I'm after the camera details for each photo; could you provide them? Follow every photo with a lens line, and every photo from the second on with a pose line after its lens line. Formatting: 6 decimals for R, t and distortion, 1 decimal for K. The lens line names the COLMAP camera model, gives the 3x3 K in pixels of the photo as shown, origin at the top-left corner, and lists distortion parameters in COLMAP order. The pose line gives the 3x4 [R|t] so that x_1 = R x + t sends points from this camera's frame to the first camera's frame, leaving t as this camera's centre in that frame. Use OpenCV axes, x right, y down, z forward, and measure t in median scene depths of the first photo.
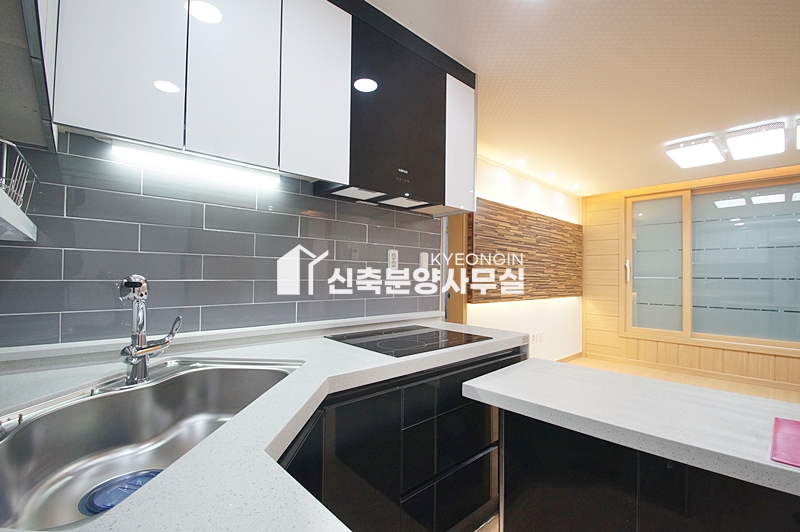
lens RADIAL K [[355.5, 0, 403.2], [0, 355.5, 269.2], [0, 0, 1]] dist [0.001998, -0.007822]
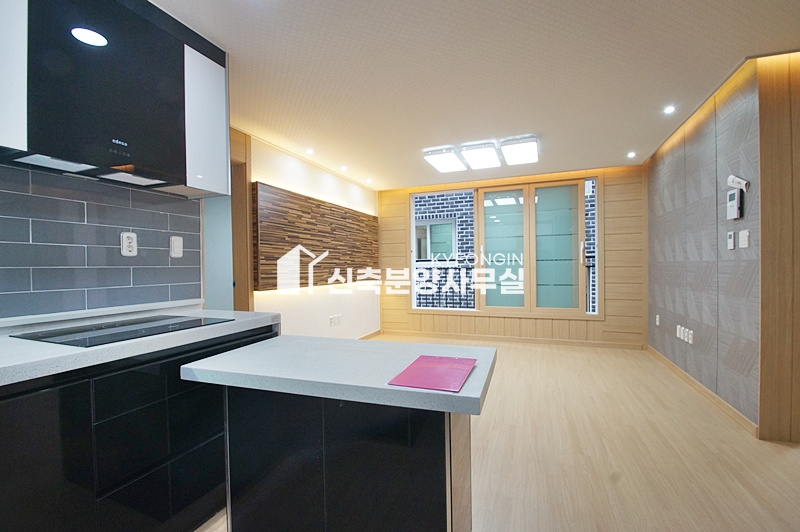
lens RADIAL K [[355.5, 0, 402.8], [0, 355.5, 269.8], [0, 0, 1]] dist [0.001998, -0.007822]
pose [[0.897477, -0.029313, 0.440086, 0.118877], [0.016946, 0.999344, 0.032006, 0.013319], [-0.440736, -0.021267, 0.897385, -0.059623]]
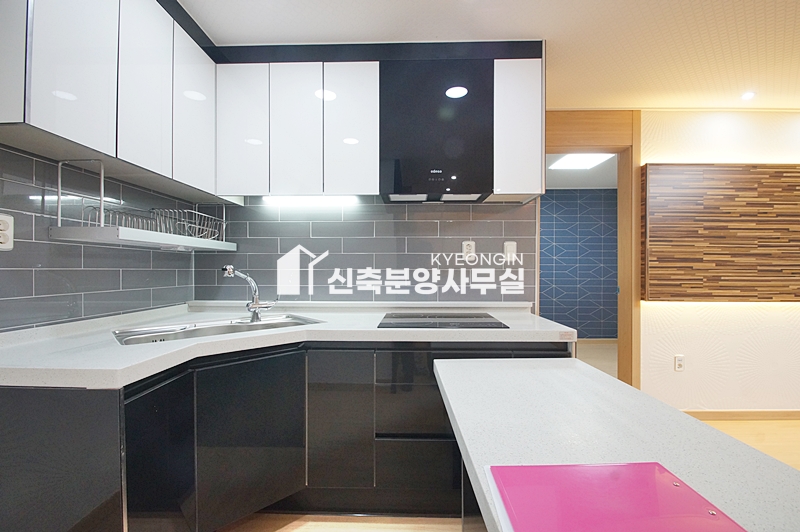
lens RADIAL K [[356.9, 0, 401.6], [0, 356.9, 269.0], [0, 0, 1]] dist [-0.003758, -0.002905]
pose [[0.716692, -0.010018, -0.697317, 0.353675], [0.019389, 0.999797, 0.005565, 0.011949], [0.697120, -0.017509, 0.716741, 0.056354]]
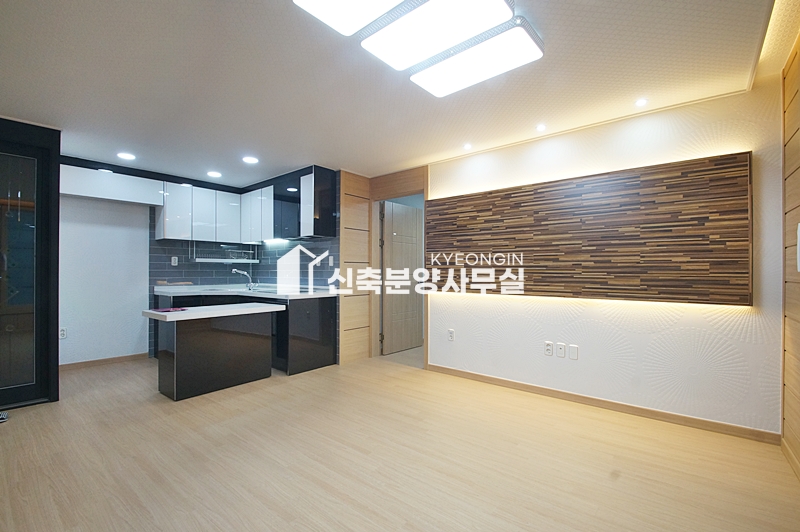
lens RADIAL K [[355.5, 0, 401.0], [0, 355.5, 271.2], [0, 0, 1]] dist [0.001998, -0.007822]
pose [[0.126192, -0.013909, -0.991908, 1.364480], [0.018397, 0.999763, -0.011679, 0.043634], [0.991835, -0.016774, 0.126418, 0.757790]]
